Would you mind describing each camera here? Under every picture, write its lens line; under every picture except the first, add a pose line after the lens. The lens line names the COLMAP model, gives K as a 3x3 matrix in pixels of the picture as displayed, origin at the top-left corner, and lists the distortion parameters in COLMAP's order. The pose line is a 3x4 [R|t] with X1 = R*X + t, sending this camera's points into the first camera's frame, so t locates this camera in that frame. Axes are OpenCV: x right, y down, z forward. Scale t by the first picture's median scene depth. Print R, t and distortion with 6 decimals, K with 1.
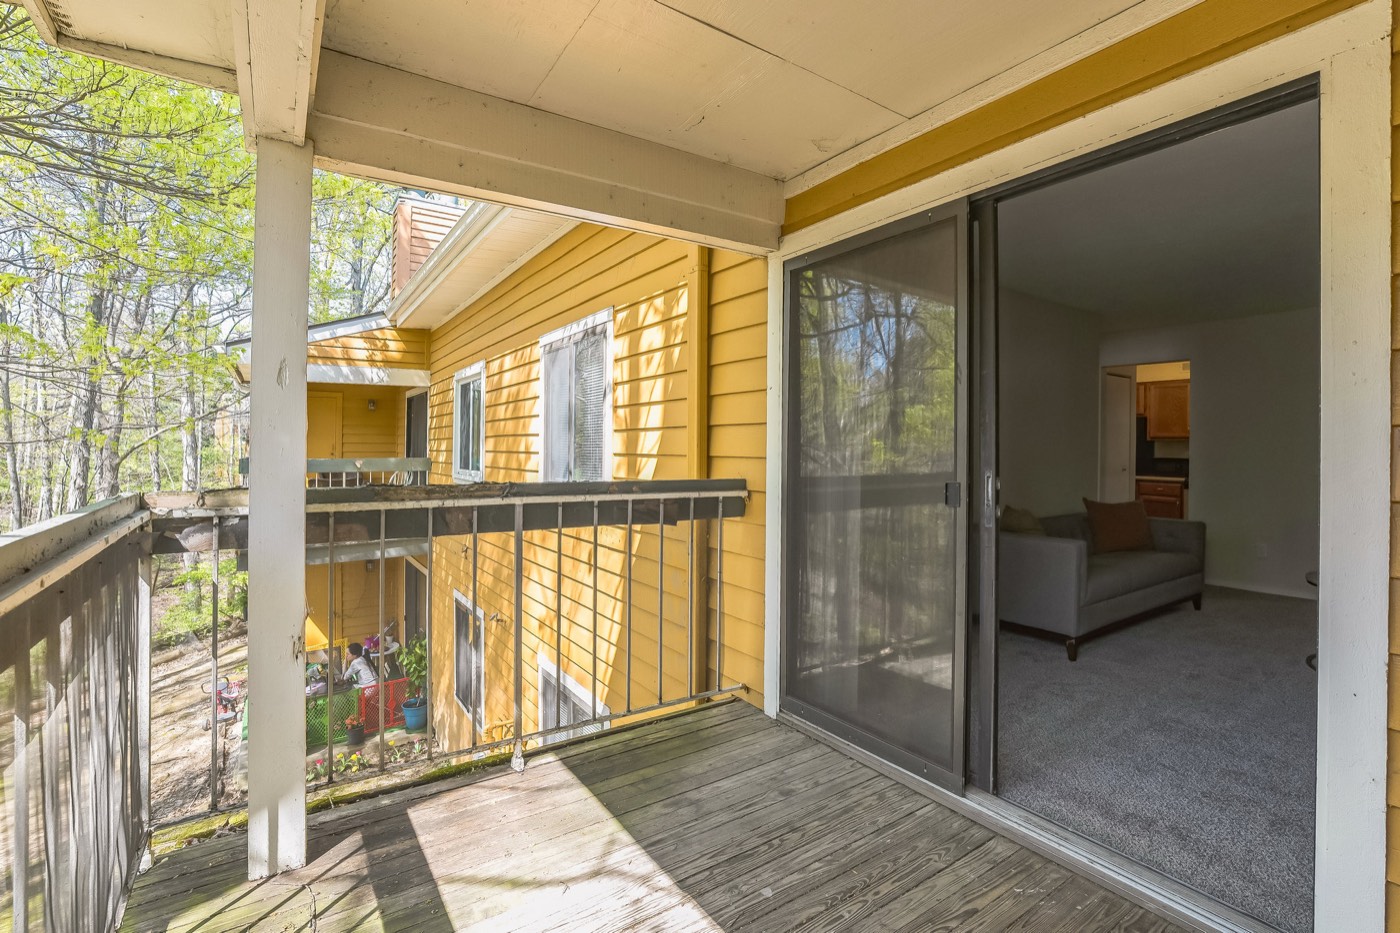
lens RADIAL K [[632.4, 0, 700.0], [0, 632.4, 466.5], [0, 0, 1]] dist [-0.000138, -0.000094]
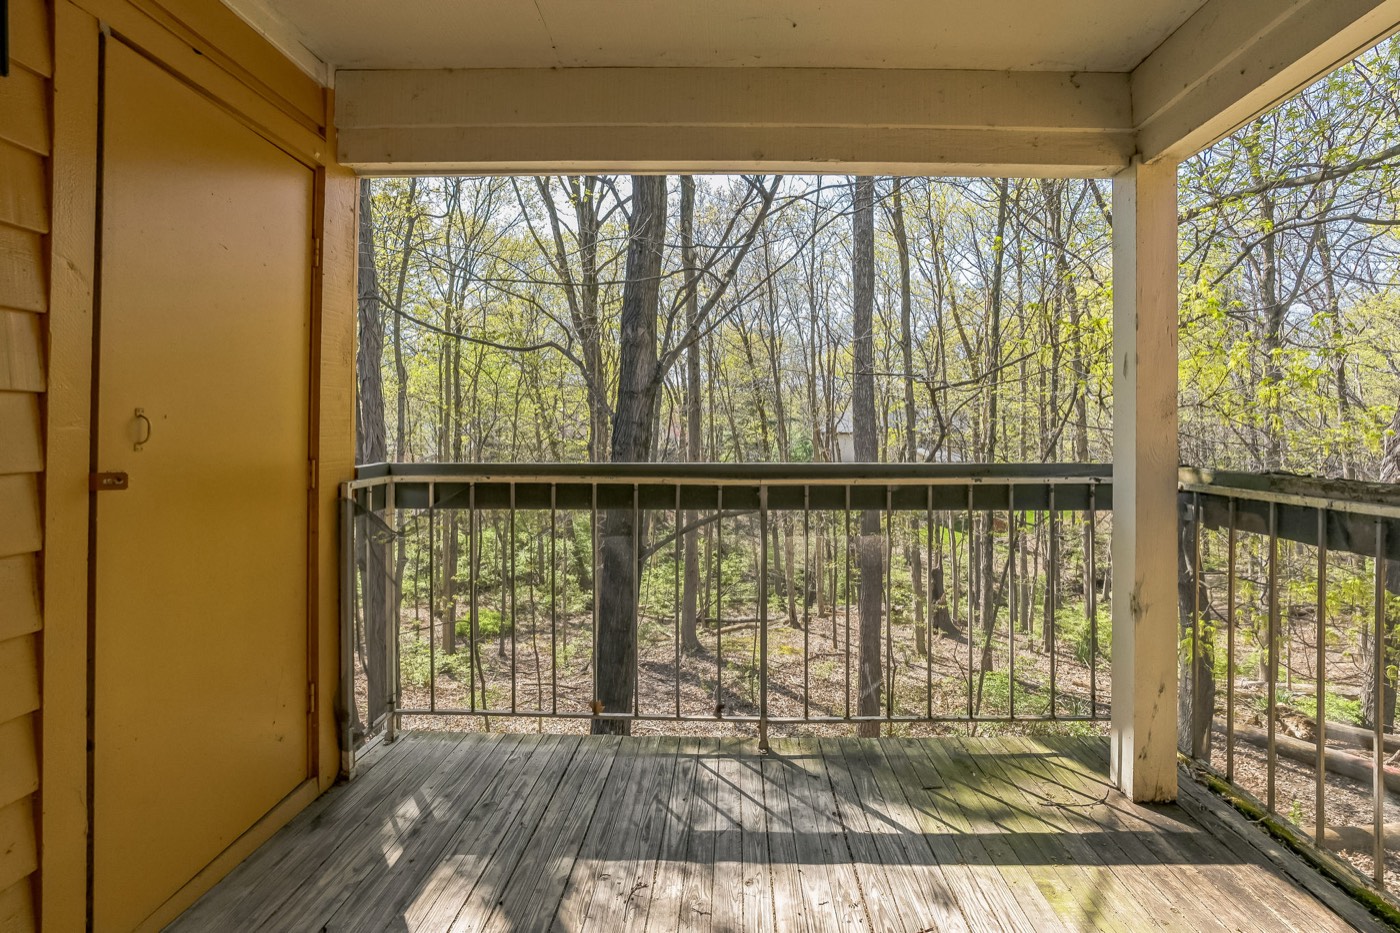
lens RADIAL K [[661.2, 0, 735.8], [0, 661.2, 433.6], [0, 0, 1]] dist [-0.000199, -0.000071]
pose [[-0.558022, -0.013791, -0.829712, 0.756625], [-0.029106, 0.999572, 0.002960, -0.006144], [0.829316, 0.025801, -0.558184, 1.062885]]
